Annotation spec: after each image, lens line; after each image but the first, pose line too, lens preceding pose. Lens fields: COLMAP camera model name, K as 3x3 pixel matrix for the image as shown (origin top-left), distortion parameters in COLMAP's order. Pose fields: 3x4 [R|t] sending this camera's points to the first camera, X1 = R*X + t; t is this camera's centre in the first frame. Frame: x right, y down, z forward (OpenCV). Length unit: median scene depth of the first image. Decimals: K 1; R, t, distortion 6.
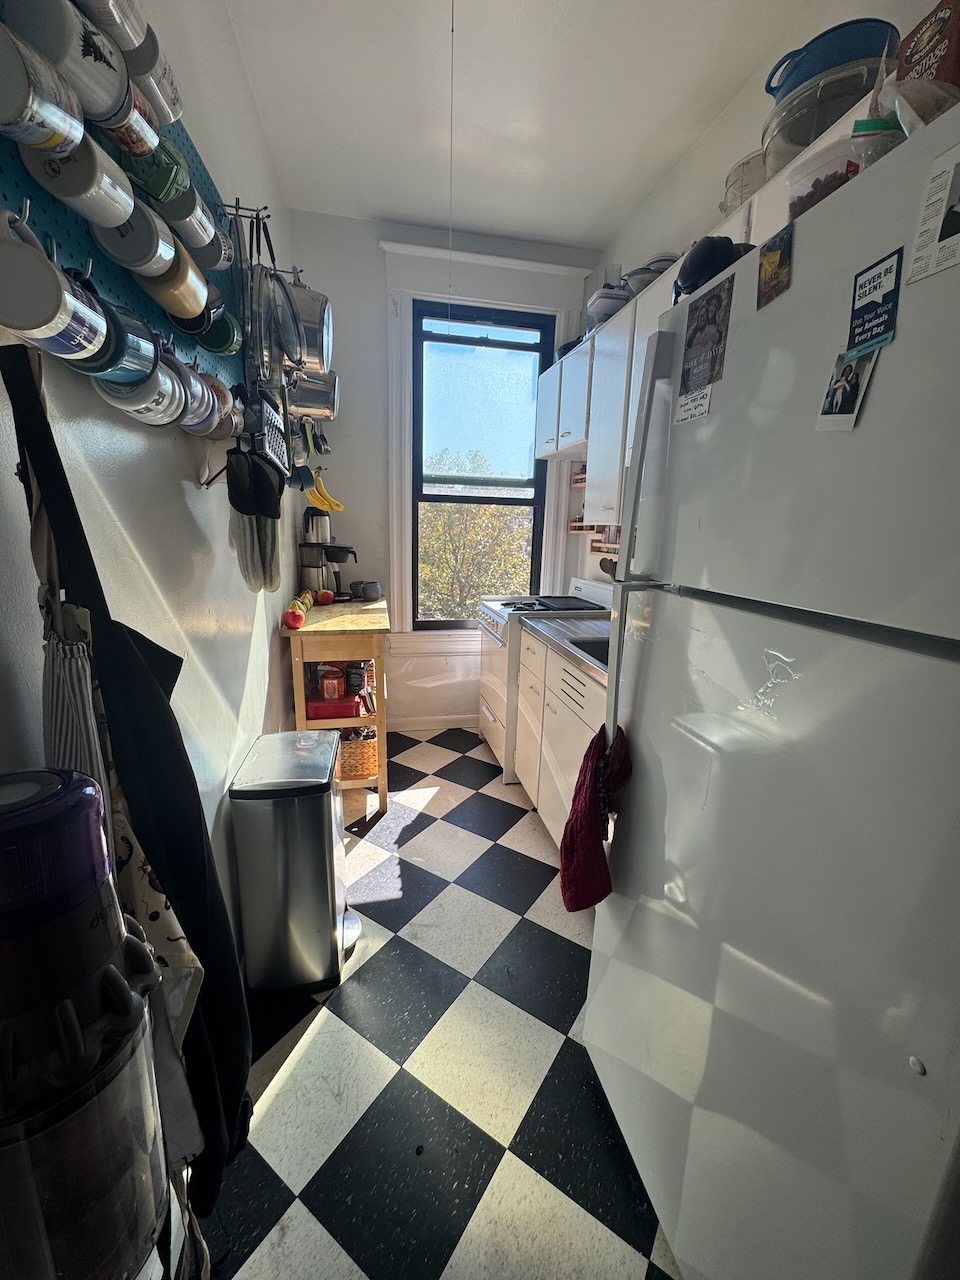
lens RADIAL K [[509.3, 0, 477.9], [0, 509.3, 637.4], [0, 0, 1]] dist [-0.001645, 0.000323]
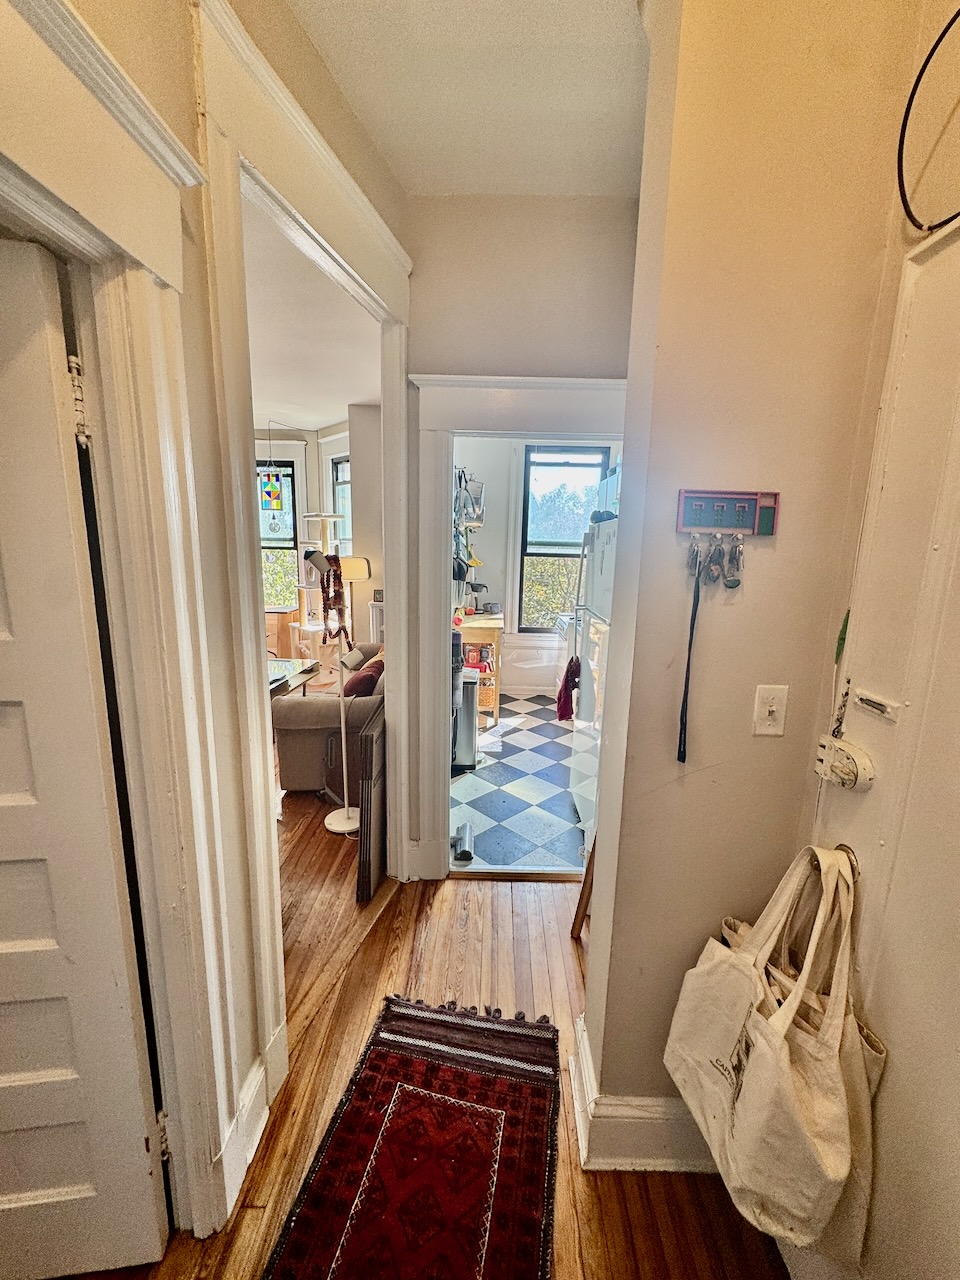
lens RADIAL K [[509.3, 0, 473.6], [0, 509.3, 635.3], [0, 0, 1]] dist [-0.001645, 0.000323]
pose [[0.971640, 0.040617, -0.232953, 0.144320], [-0.050074, 0.998138, -0.034824, 0.071836], [0.231104, 0.045501, 0.971864, -0.775879]]
